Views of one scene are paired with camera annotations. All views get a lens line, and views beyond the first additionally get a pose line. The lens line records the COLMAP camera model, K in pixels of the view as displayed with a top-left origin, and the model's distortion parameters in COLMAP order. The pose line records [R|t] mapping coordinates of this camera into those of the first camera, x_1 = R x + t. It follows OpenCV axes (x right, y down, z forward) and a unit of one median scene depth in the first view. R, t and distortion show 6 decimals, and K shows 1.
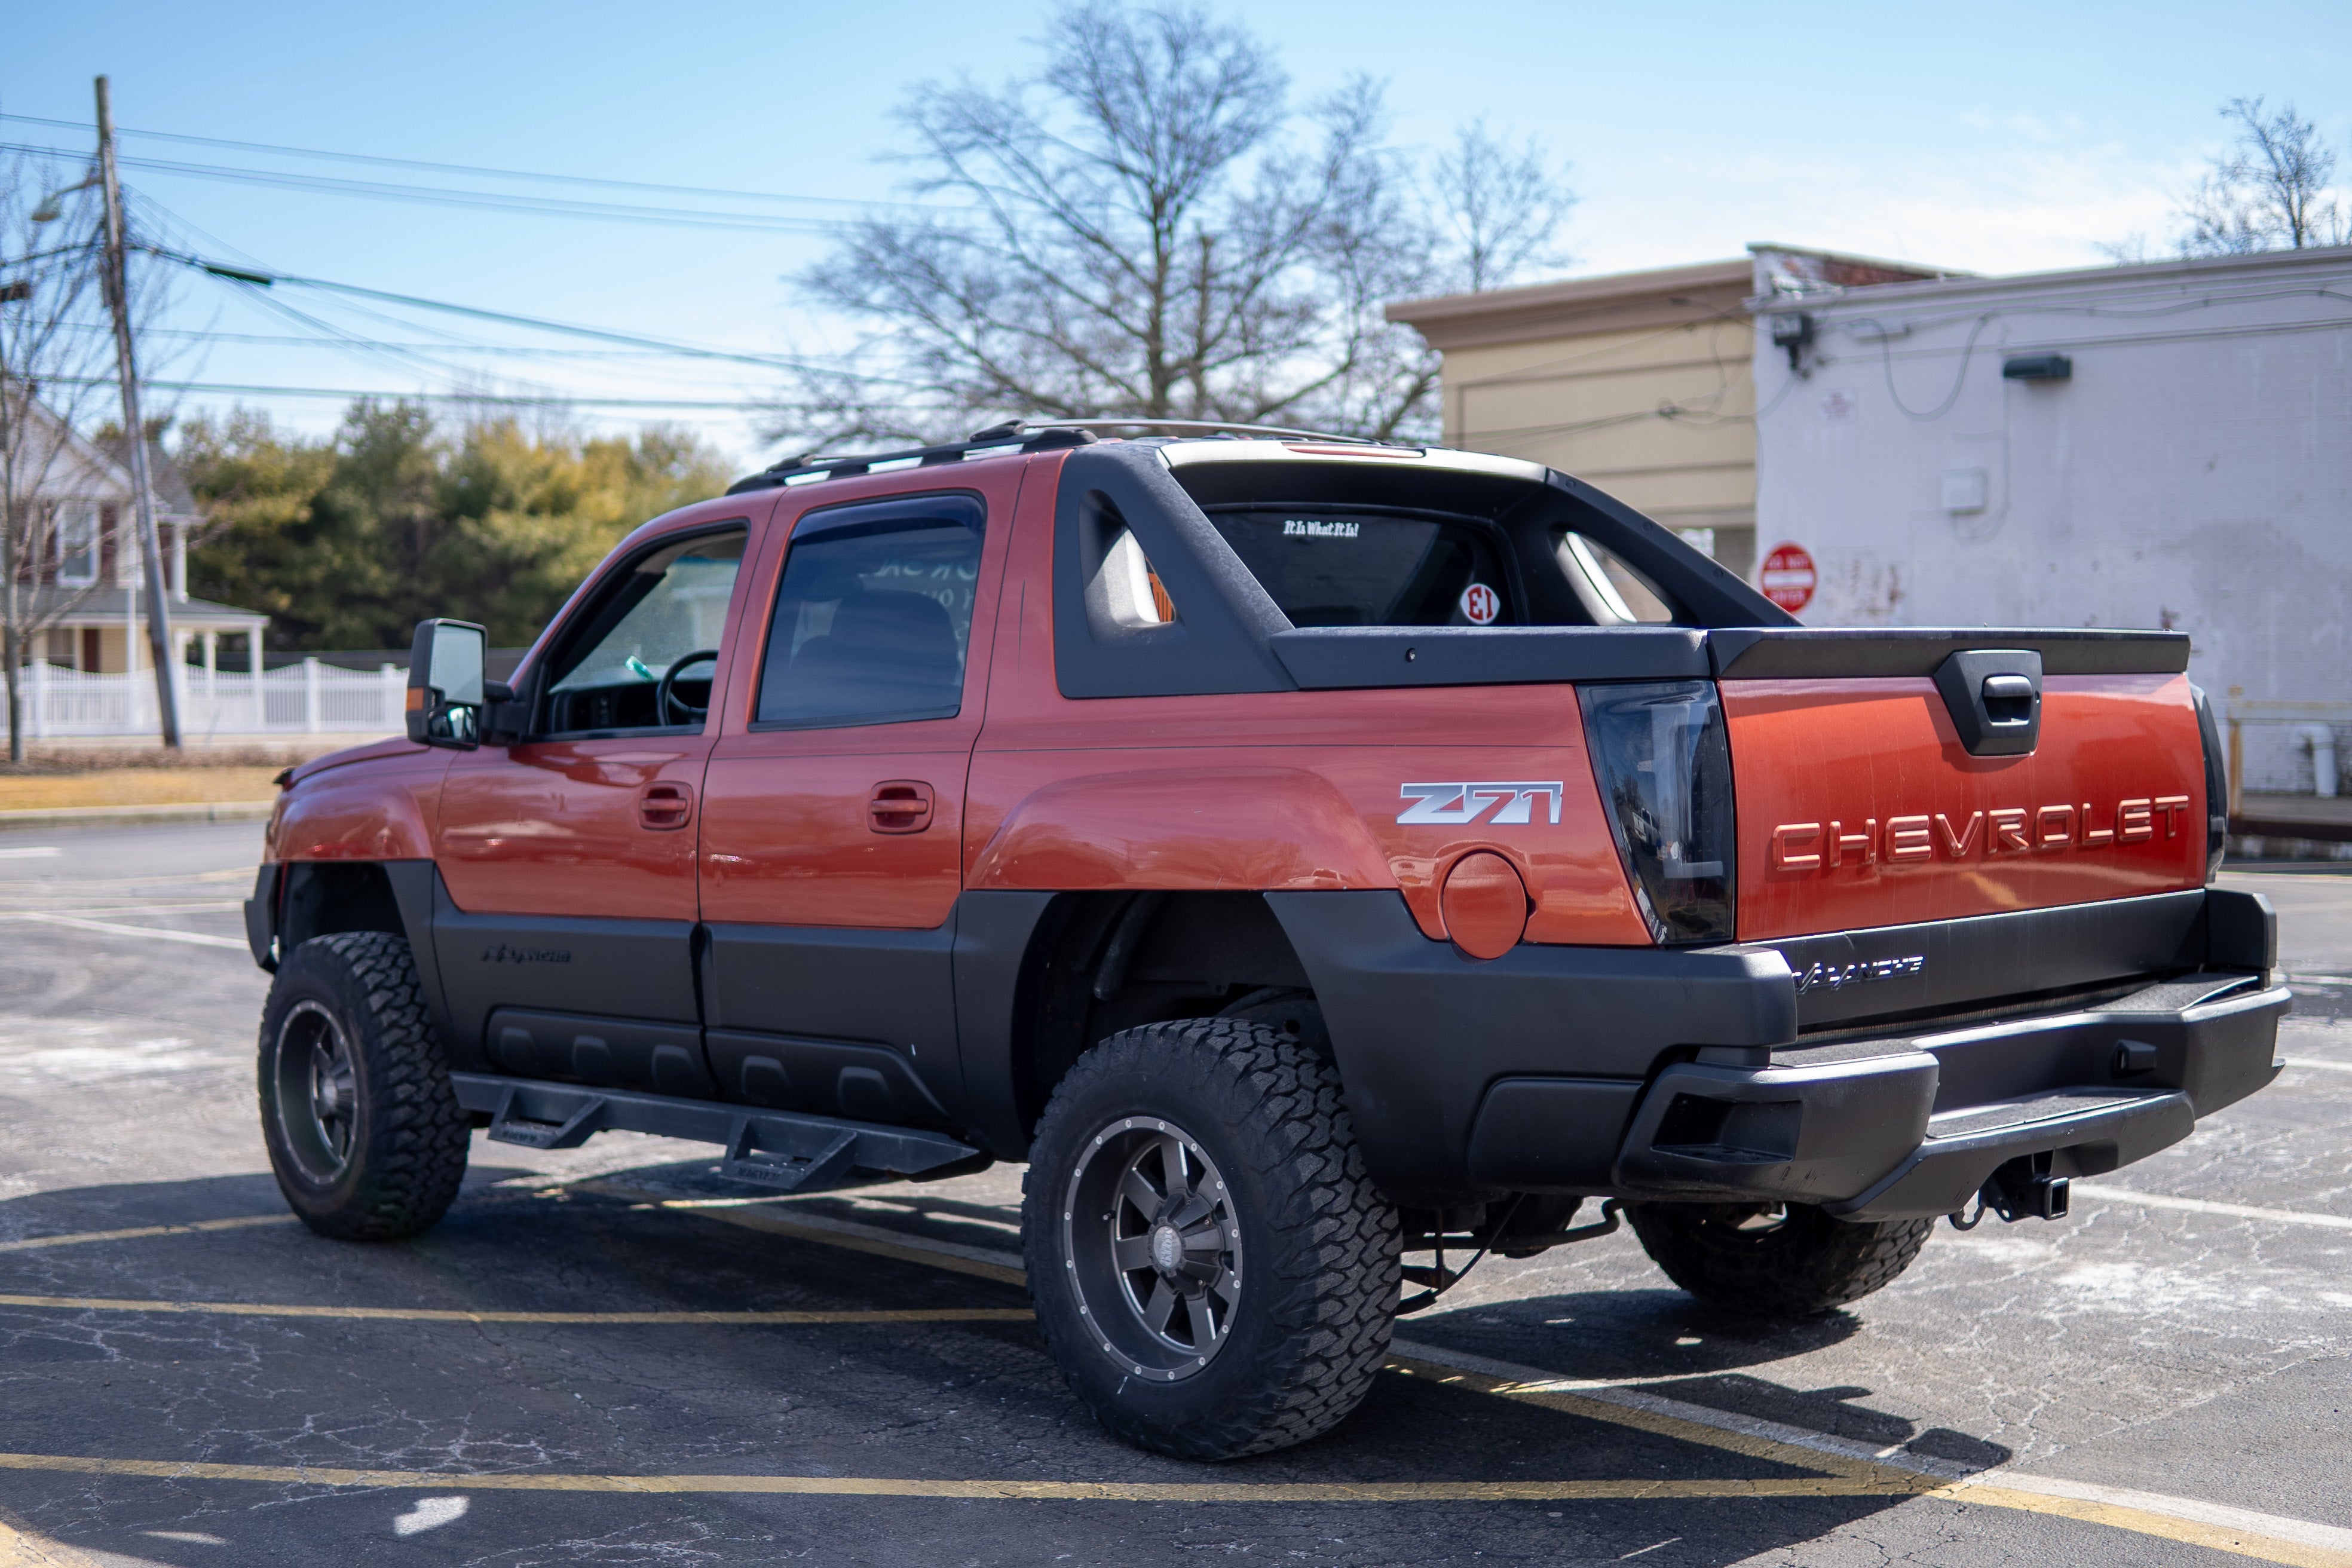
lens RADIAL K [[3205.9, 0, 1176.0], [0, 3205.9, 784.0], [0, 0, 1]] dist [-0.203131, -0.047232]
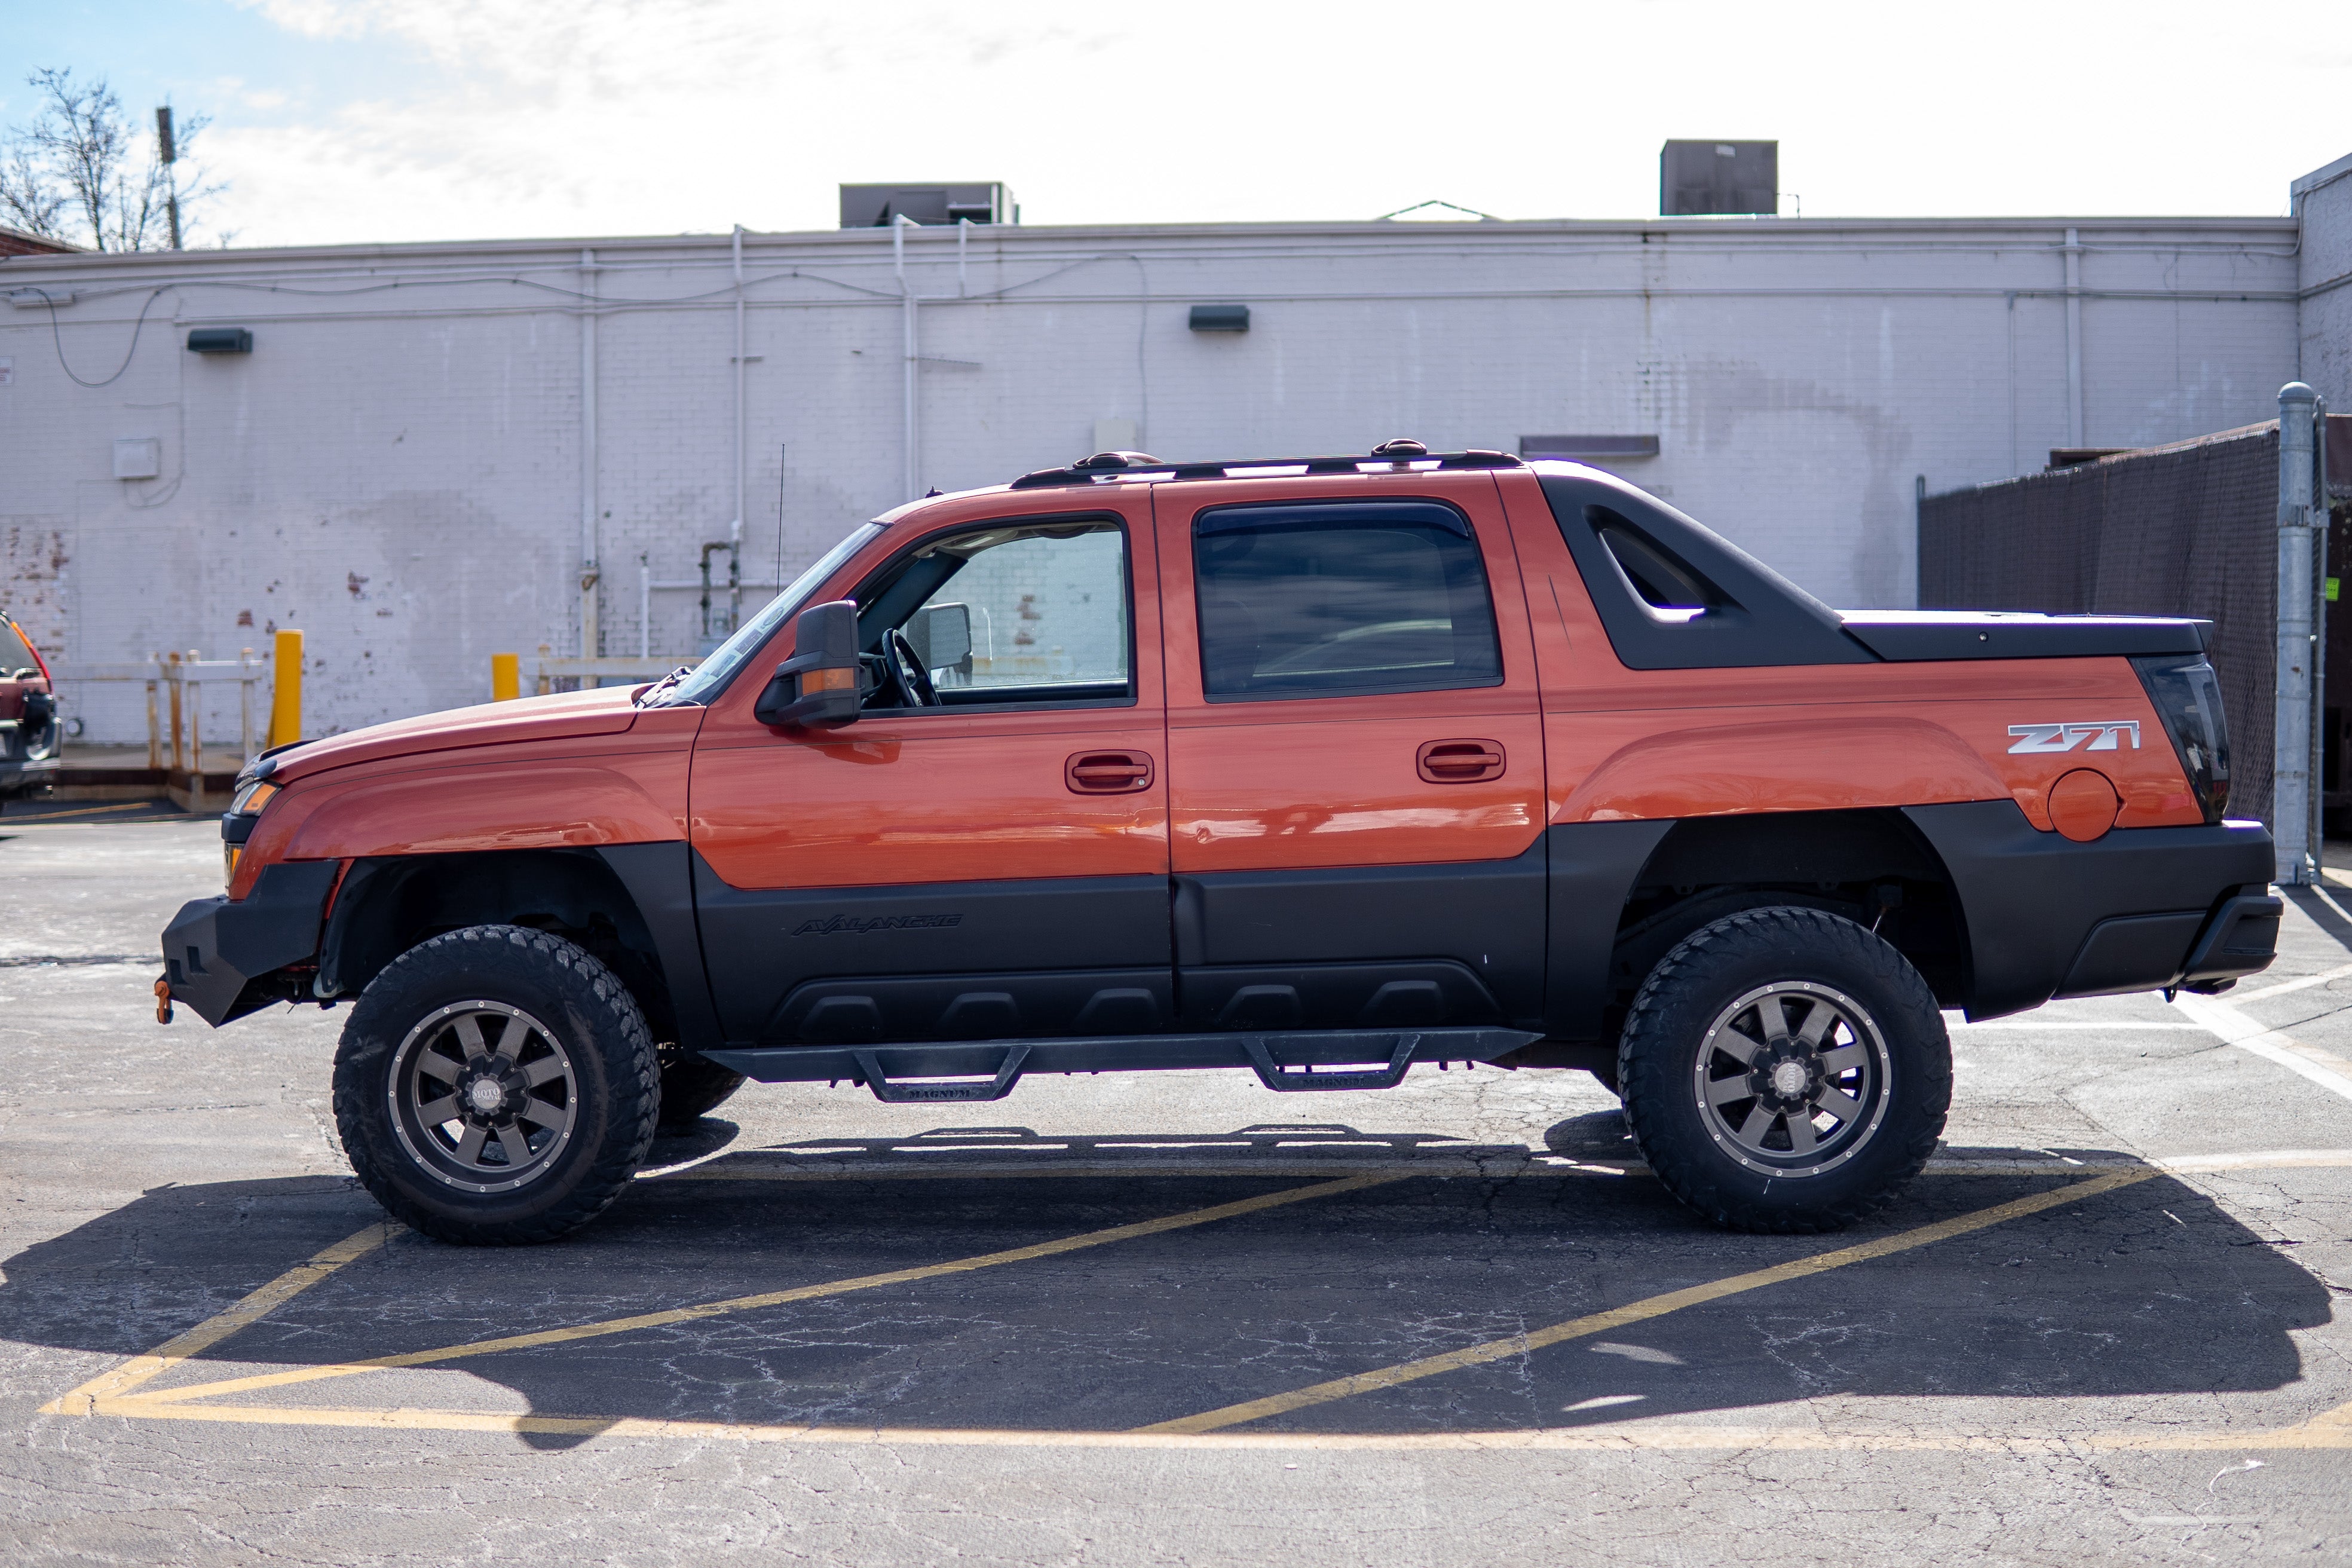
lens RADIAL K [[3205.9, 0, 1176.0], [0, 3205.9, 784.0], [0, 0, 1]] dist [-0.203131, -0.047232]
pose [[0.694908, -0.040318, 0.717967, -0.906399], [0.030108, 0.999183, 0.026970, -0.017629], [-0.718468, 0.002875, 0.695554, 0.205834]]
